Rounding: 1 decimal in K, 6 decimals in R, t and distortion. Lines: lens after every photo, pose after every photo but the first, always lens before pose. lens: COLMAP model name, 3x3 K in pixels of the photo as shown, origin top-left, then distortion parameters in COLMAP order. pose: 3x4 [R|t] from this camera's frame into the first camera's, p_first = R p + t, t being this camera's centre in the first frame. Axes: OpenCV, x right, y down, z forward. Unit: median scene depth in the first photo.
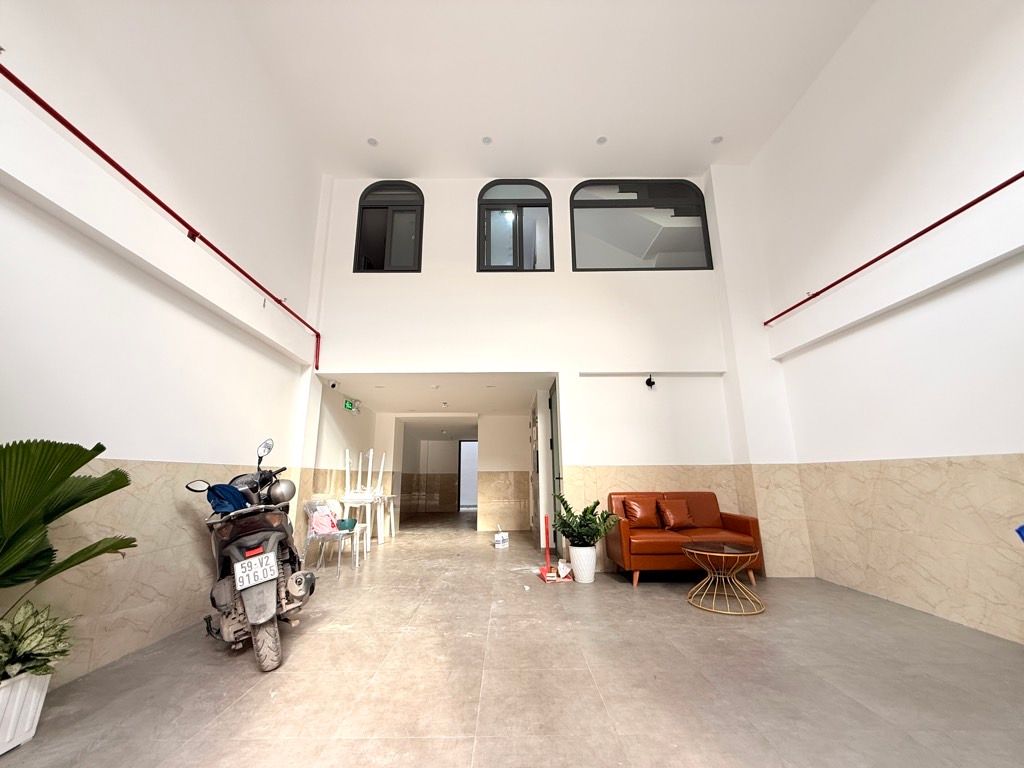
lens RADIAL K [[409.4, 0, 508.7], [0, 409.4, 383.9], [0, 0, 1]] dist [0.001527, 0.000127]
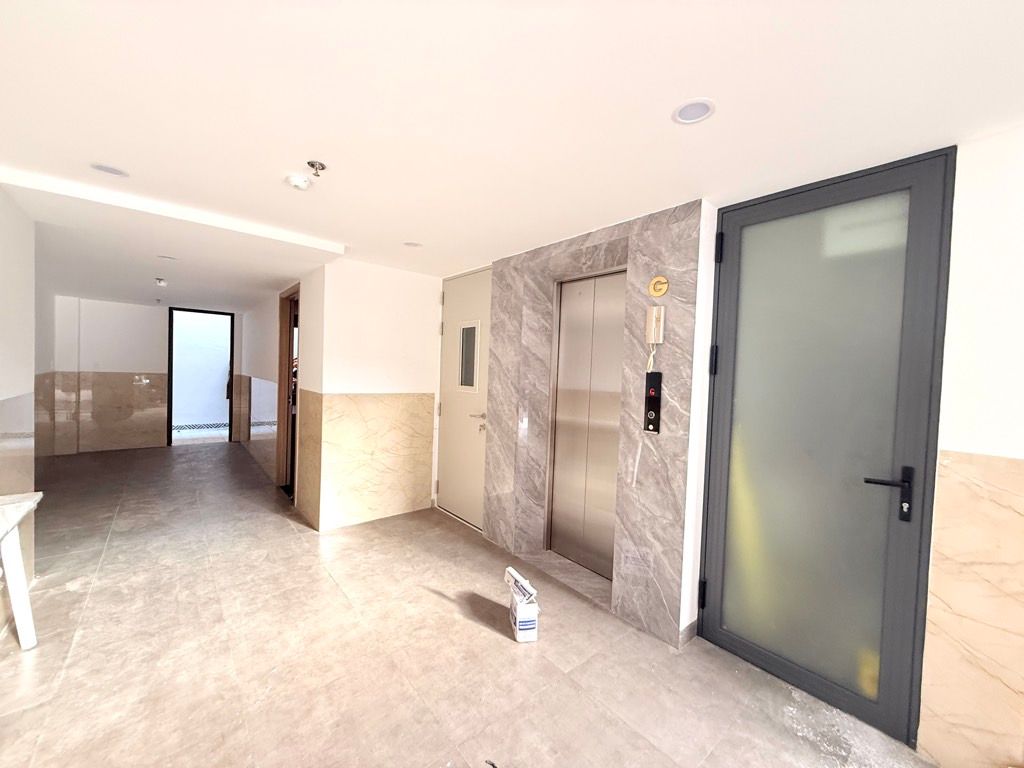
lens RADIAL K [[409.4, 0, 508.7], [0, 409.4, 383.9], [0, 0, 1]] dist [0.001527, 0.000127]
pose [[0.774317, 0.013023, 0.632664, -0.188741], [-0.179197, 0.963376, 0.199488, 0.090095], [-0.606895, -0.267839, 0.748292, 0.587286]]
